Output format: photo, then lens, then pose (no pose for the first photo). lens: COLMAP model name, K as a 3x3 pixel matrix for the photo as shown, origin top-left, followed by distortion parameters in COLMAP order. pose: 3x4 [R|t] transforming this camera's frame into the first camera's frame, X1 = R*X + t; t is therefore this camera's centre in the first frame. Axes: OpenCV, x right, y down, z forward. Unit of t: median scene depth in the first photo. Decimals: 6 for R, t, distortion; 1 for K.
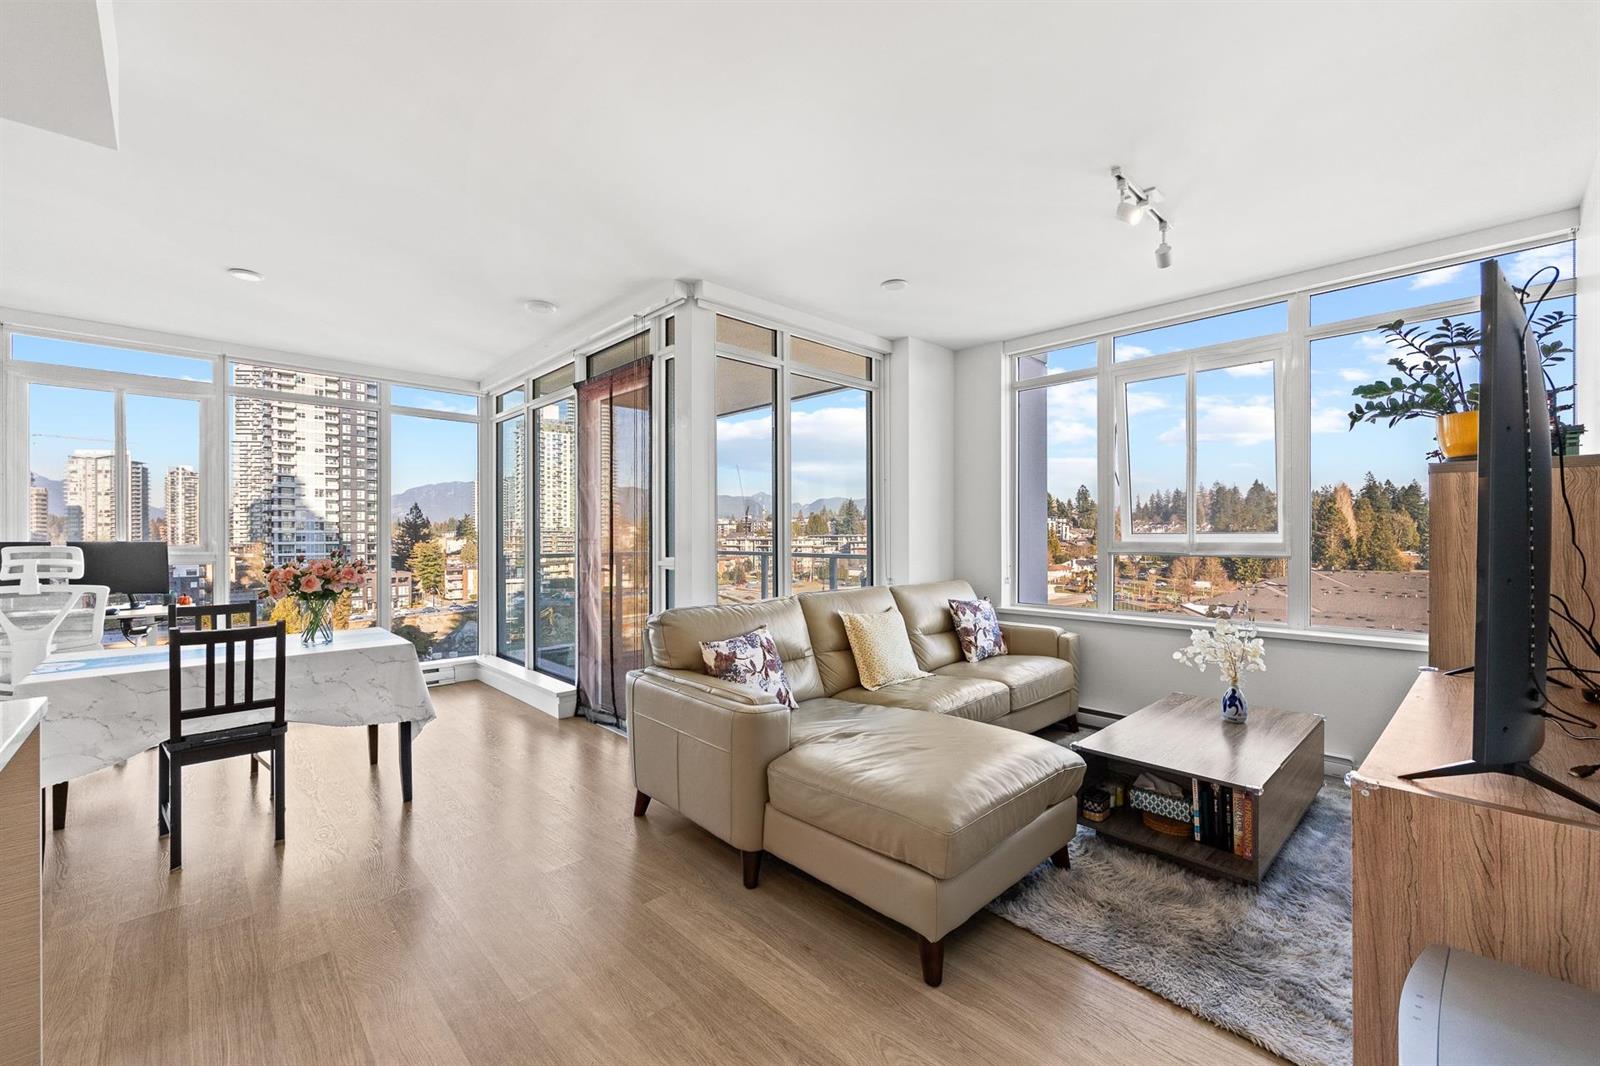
lens RADIAL K [[650.1, 0, 801.1], [0, 650.1, 537.1], [0, 0, 1]] dist [-0.001695, 0.001394]
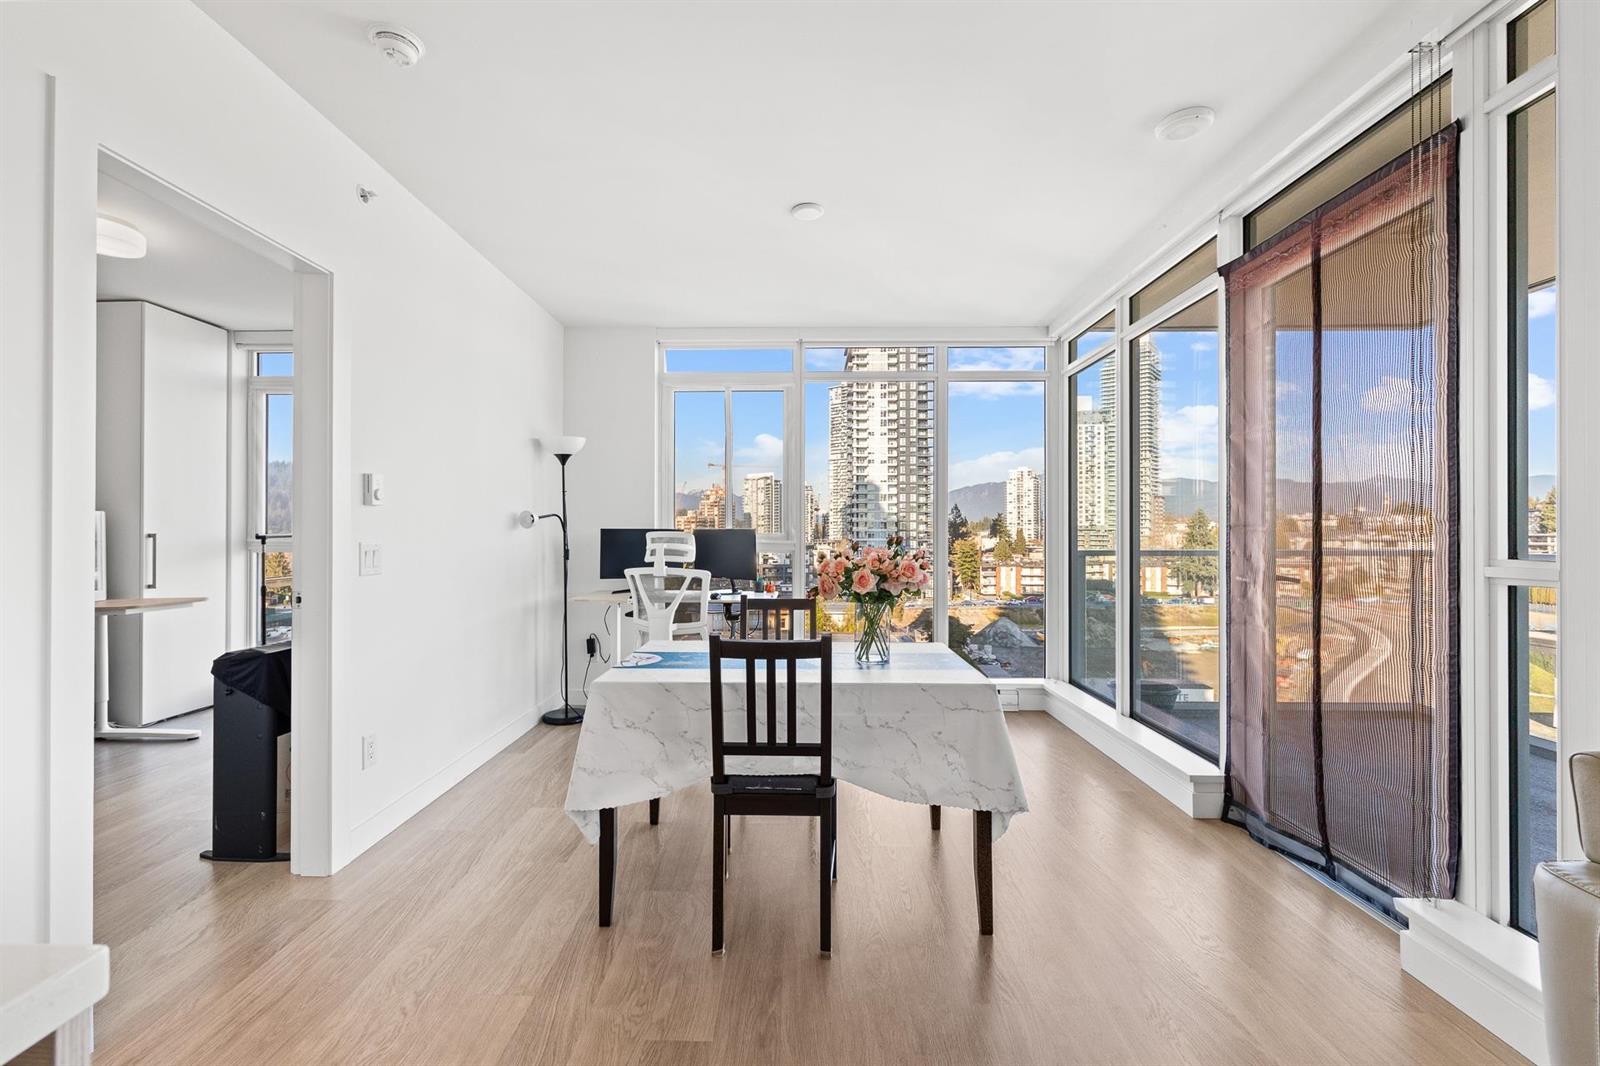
lens RADIAL K [[662.5, 0, 778.6], [0, 662.5, 532.2], [0, 0, 1]] dist [-0.000038, 0.000385]
pose [[0.699948, -0.000080, -0.714194, -0.192685], [-0.003667, 0.999986, -0.003706, 0.013593], [0.714185, 0.005213, 0.699938, 0.271028]]
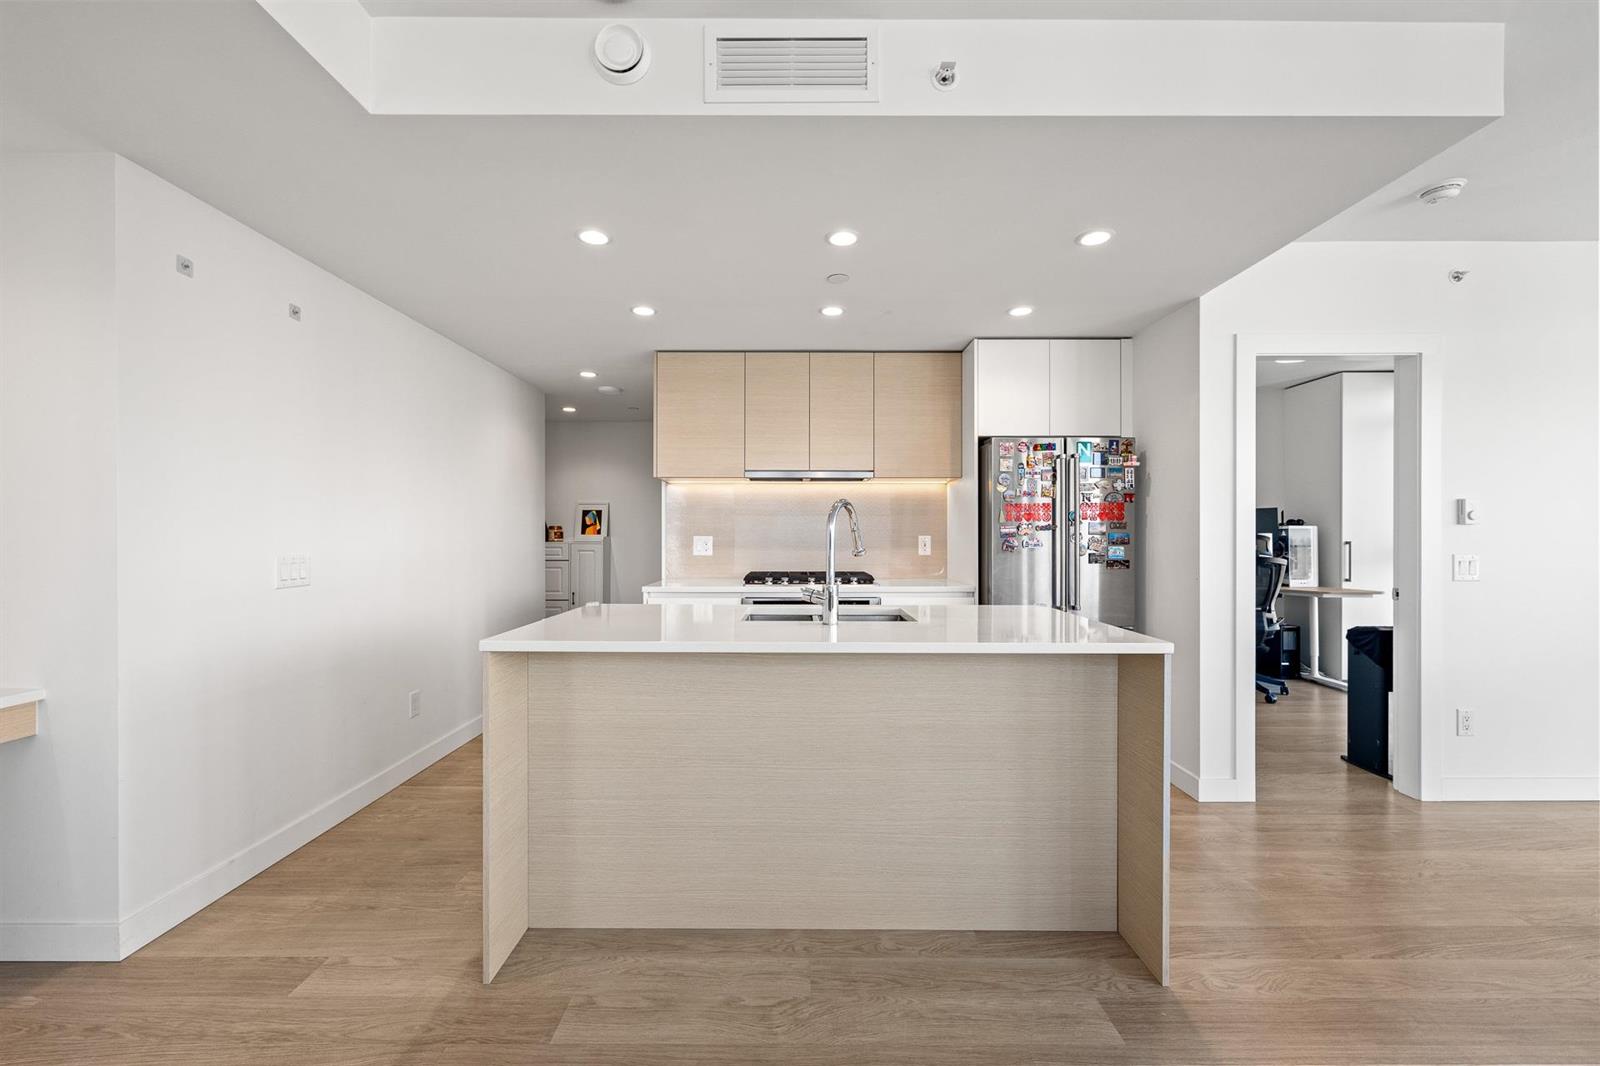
lens RADIAL K [[650.1, 0, 789.9], [0, 650.1, 534.4], [0, 0, 1]] dist [-0.001695, 0.001394]
pose [[-0.693497, 0.003499, -0.720451, 0.132594], [0.000647, 0.999991, 0.004233, -0.002294], [0.720459, 0.002470, -0.693493, 0.375869]]
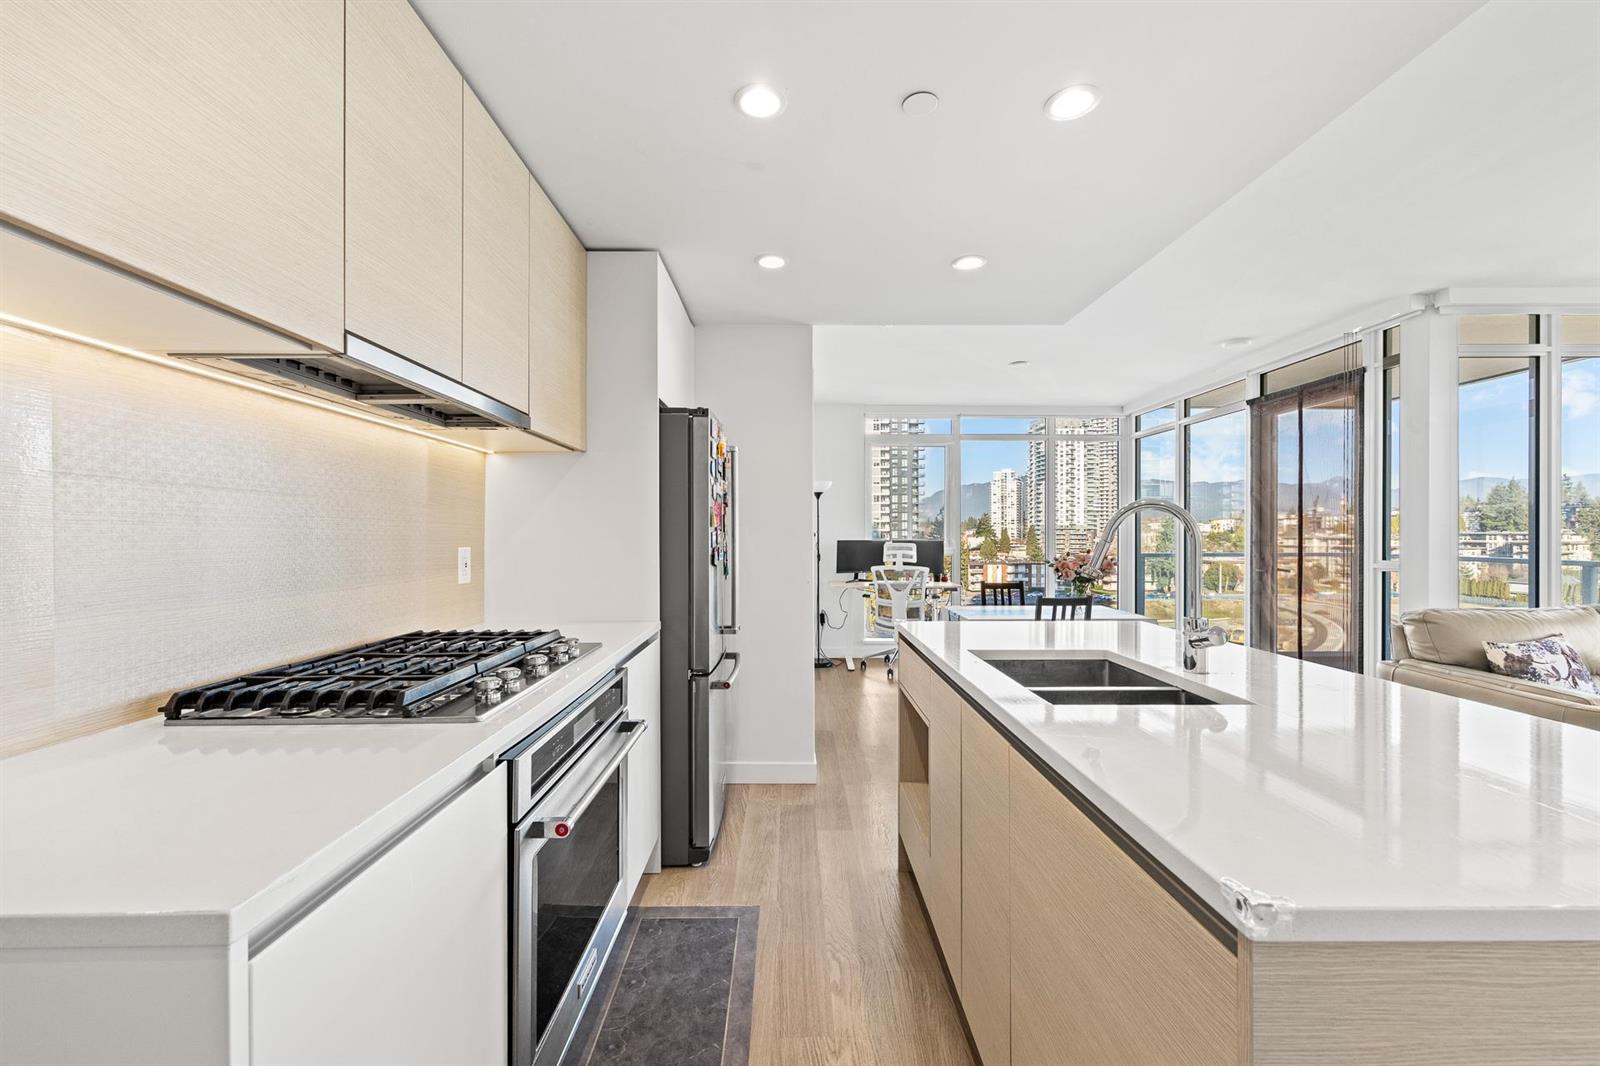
lens RADIAL K [[650.1, 0, 789.3], [0, 650.1, 535.5], [0, 0, 1]] dist [-0.001695, 0.001394]
pose [[0.725674, 0.003025, -0.688033, -0.149882], [-0.001740, 0.999995, 0.002562, -0.007354], [0.688037, -0.000662, 0.725675, -0.333049]]
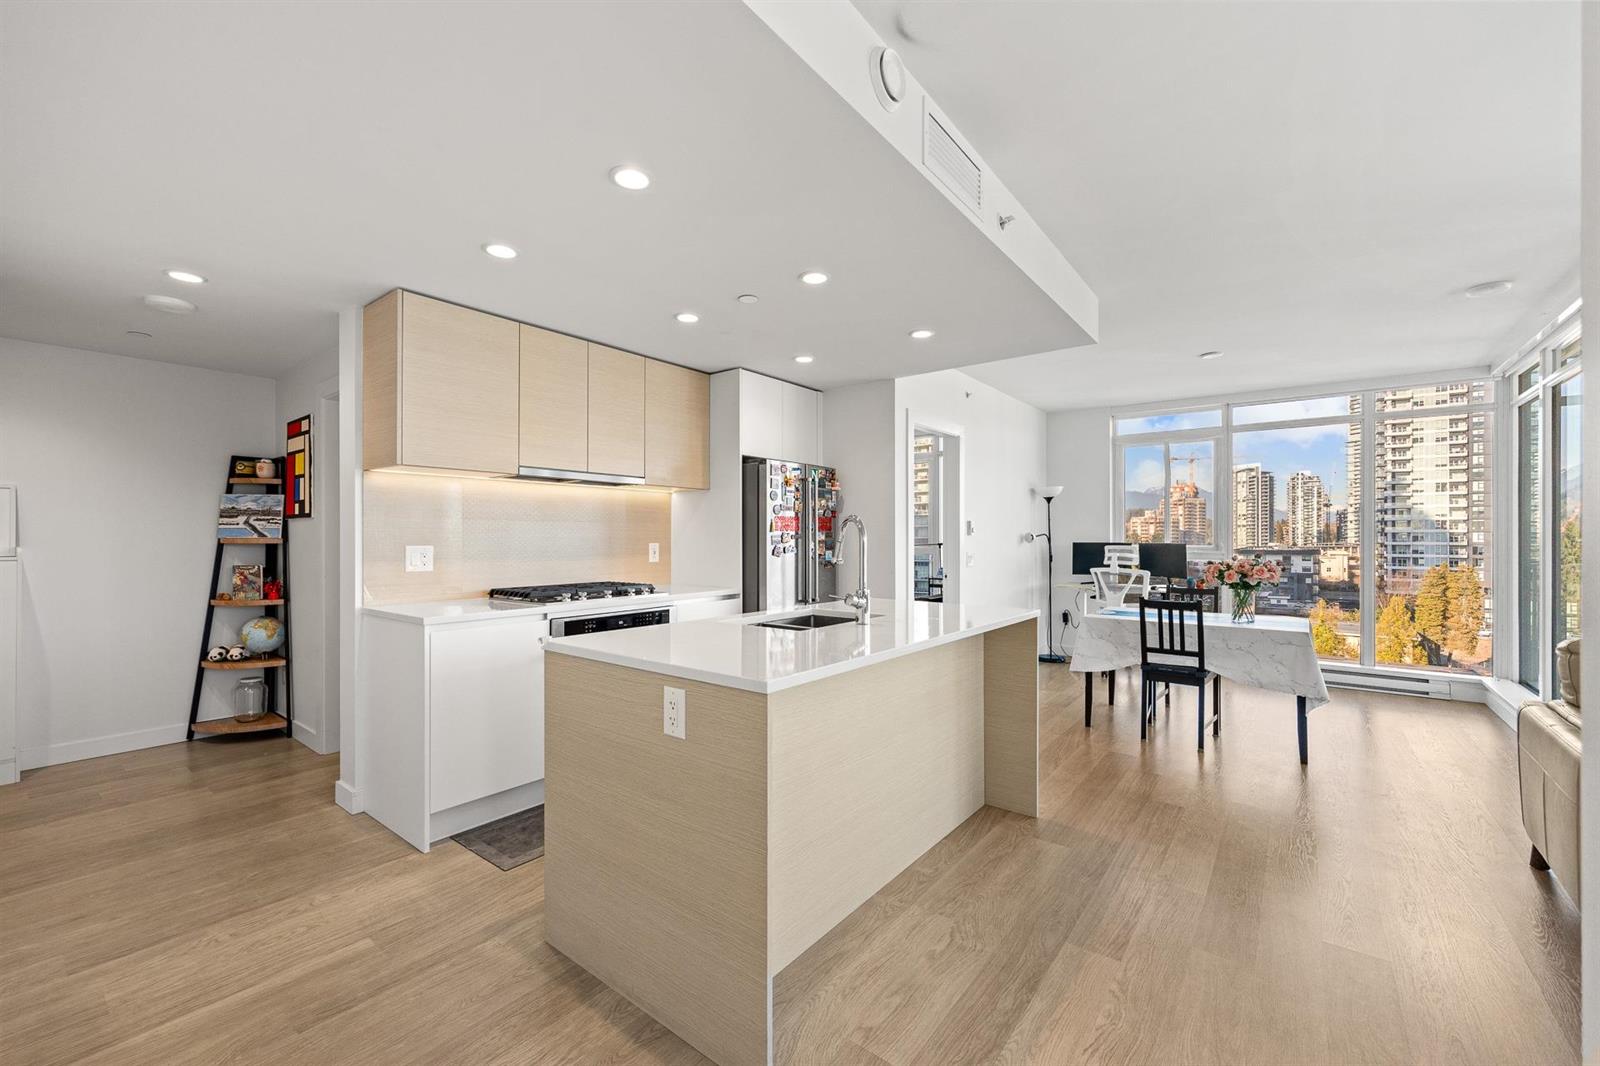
lens RADIAL K [[650.1, 0, 791.9], [0, 650.1, 535.8], [0, 0, 1]] dist [-0.001695, 0.001394]
pose [[0.139165, 0.001649, -0.990268, 0.302059], [-0.002540, 0.999996, 0.001309, -0.009029], [0.990266, 0.002334, 0.139169, -0.069557]]
